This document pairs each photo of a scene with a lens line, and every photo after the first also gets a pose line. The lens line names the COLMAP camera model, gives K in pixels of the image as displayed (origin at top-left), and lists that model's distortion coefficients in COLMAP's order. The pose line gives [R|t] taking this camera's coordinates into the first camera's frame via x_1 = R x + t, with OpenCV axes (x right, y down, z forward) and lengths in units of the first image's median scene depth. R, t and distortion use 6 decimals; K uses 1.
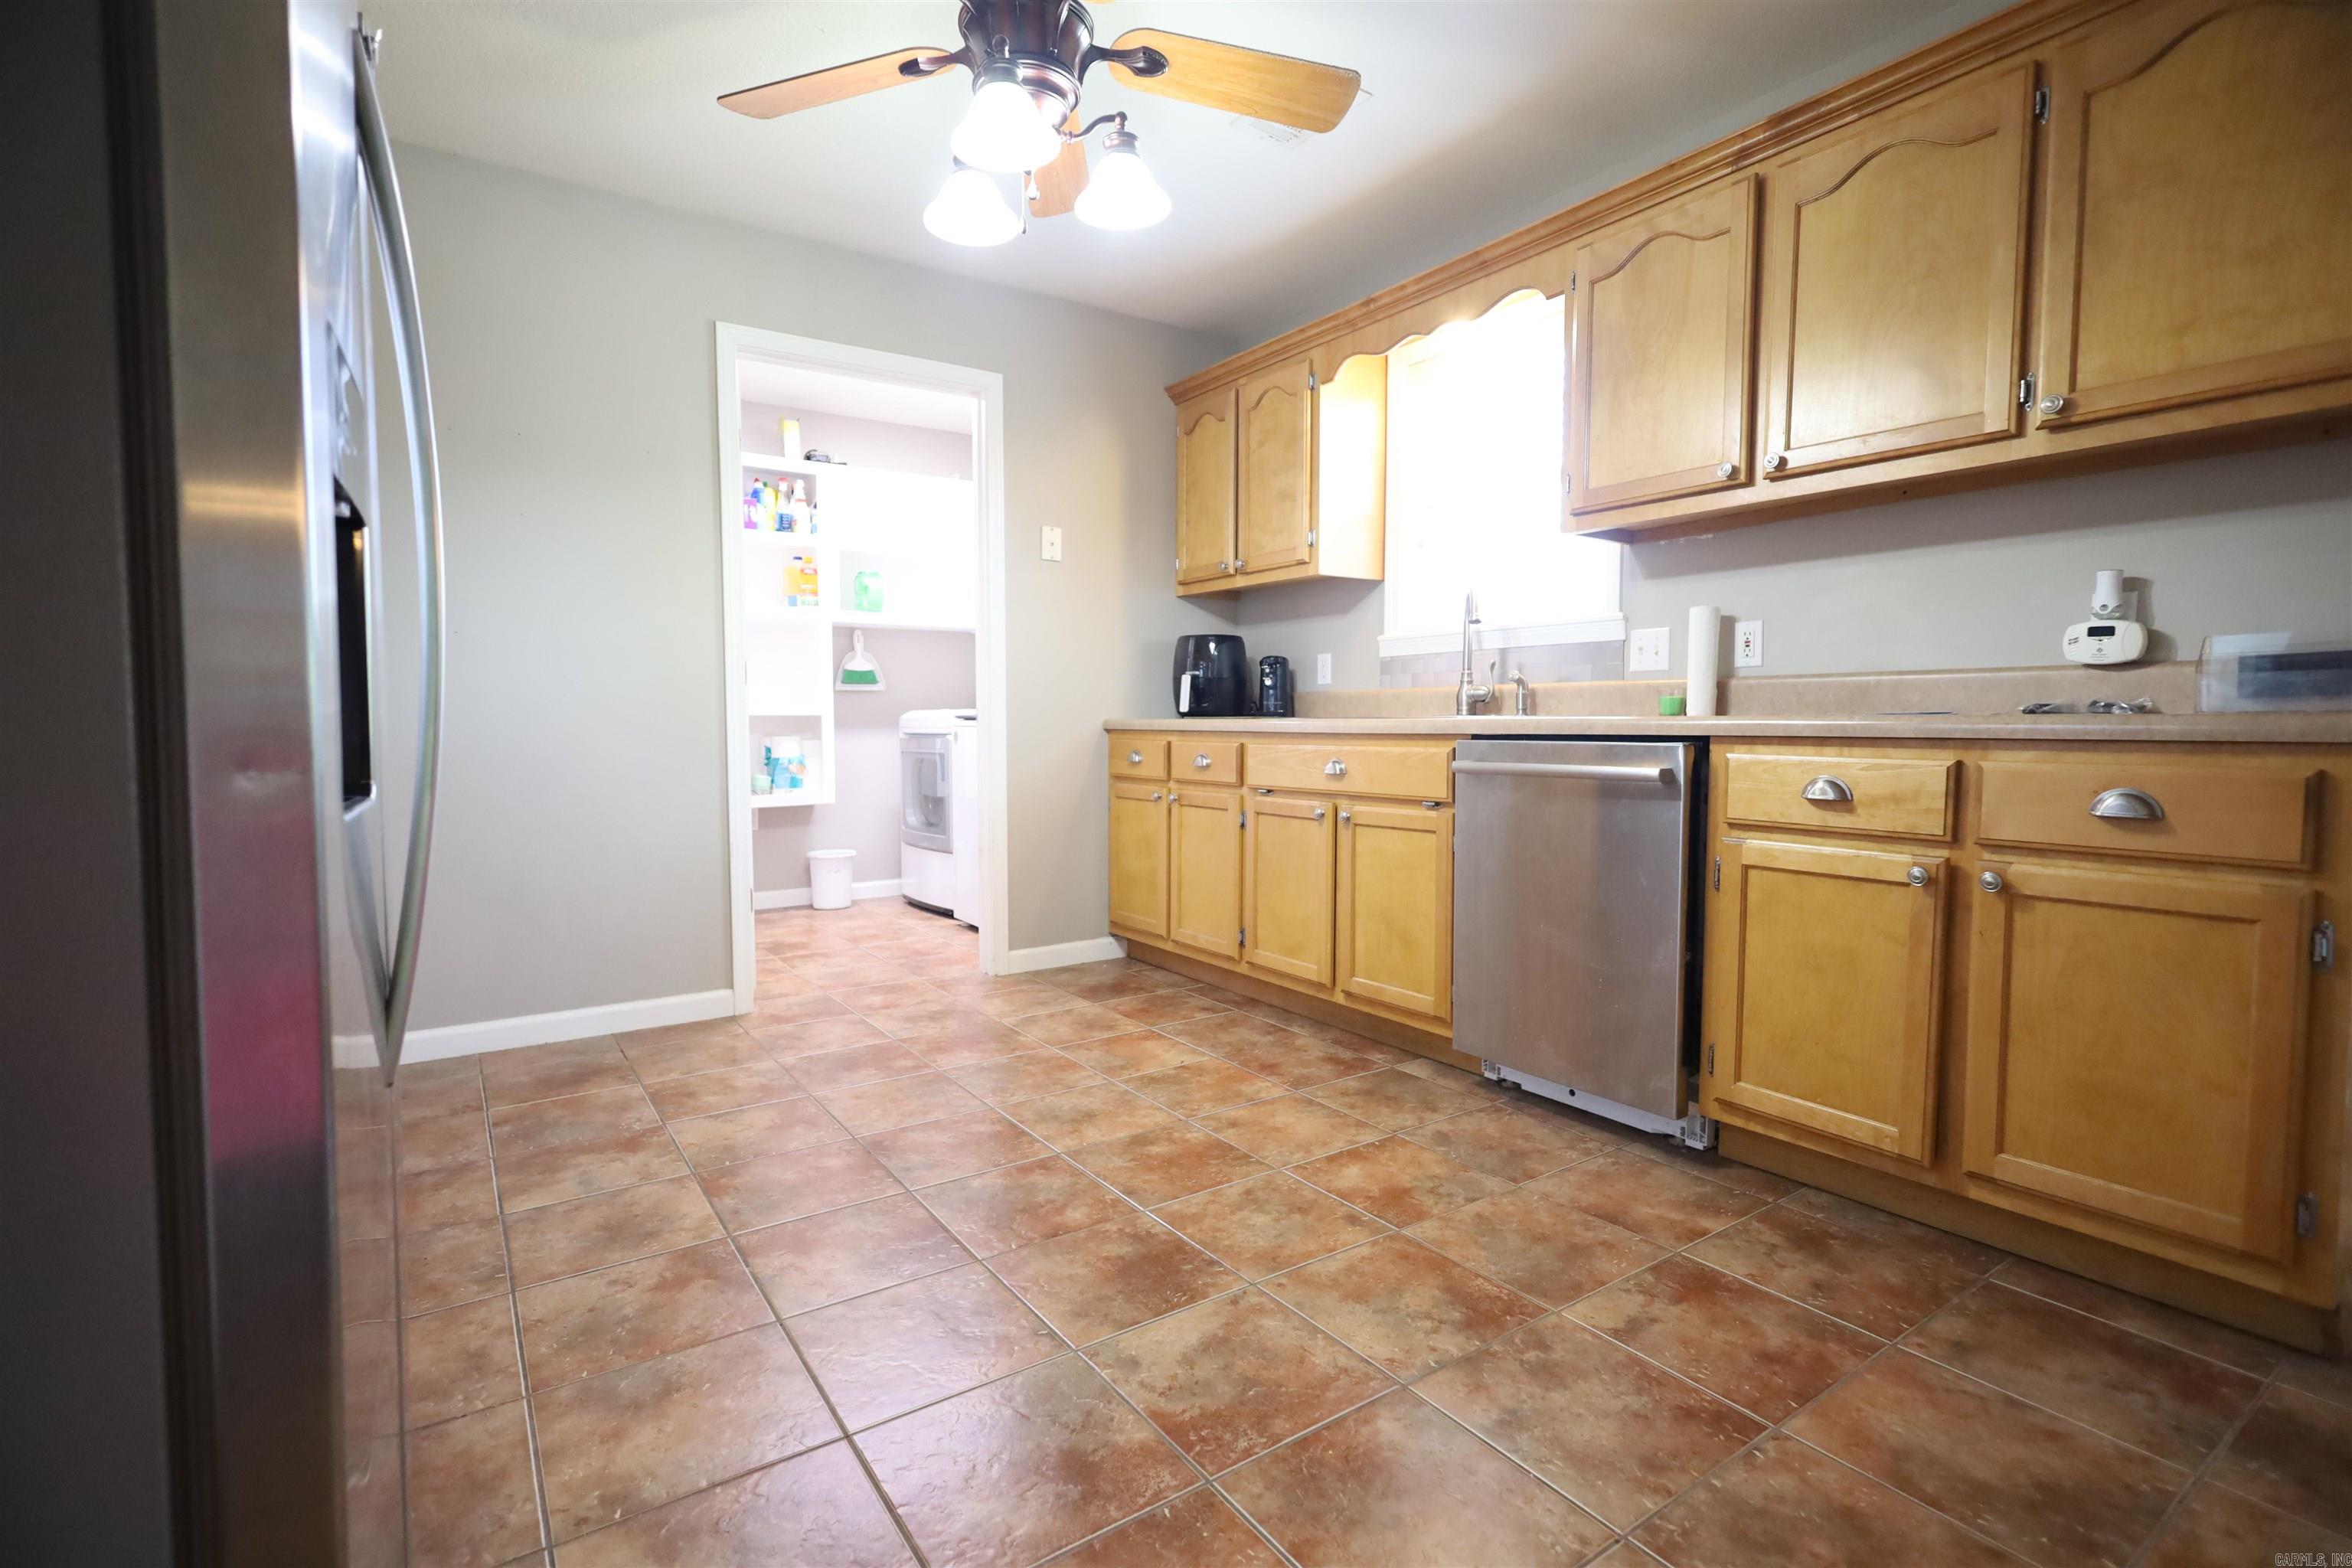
lens RADIAL K [[1088.2, 0, 1176.0], [0, 1088.2, 784.0], [0, 0, 1]] dist [0.001329, 0.000773]
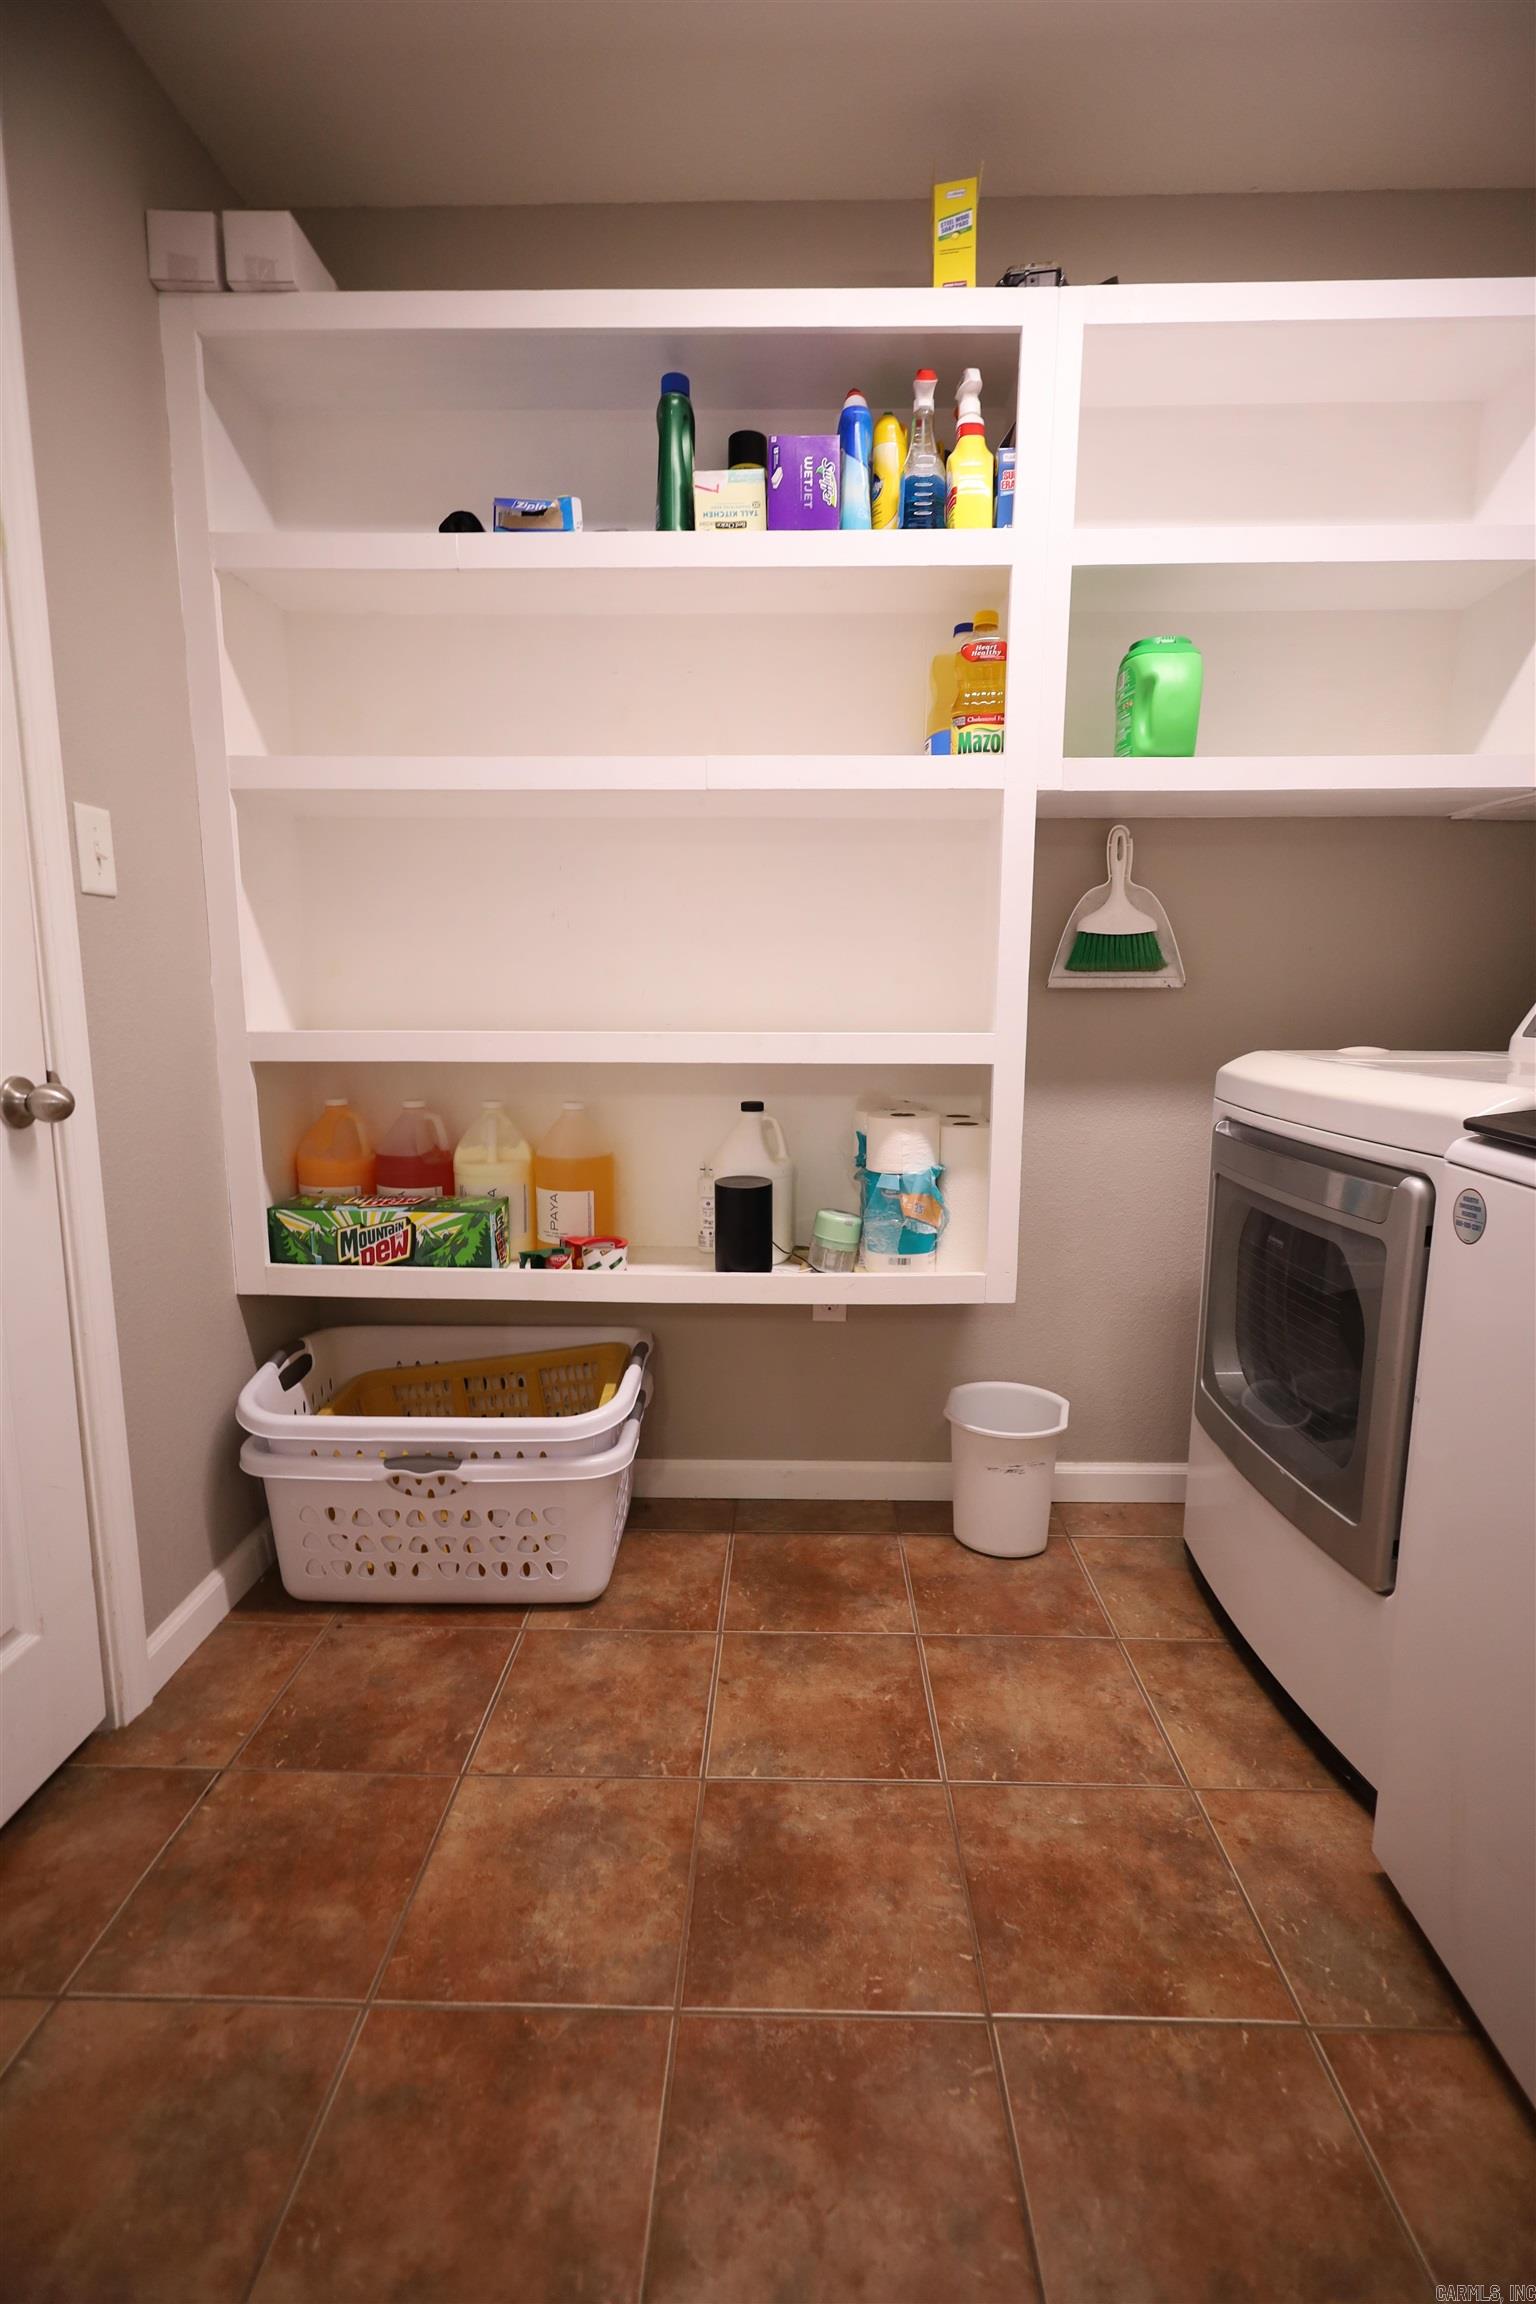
lens RADIAL K [[1066.0, 0, 768.0], [0, 1066.0, 1152.0], [0, 0, 1]] dist [0.001329, 0.000773]
pose [[0.811684, 0.099407, -0.575576, -0.178984], [-0.039687, 0.992520, 0.115450, -0.072079], [0.582747, -0.070866, 0.809558, 0.664496]]
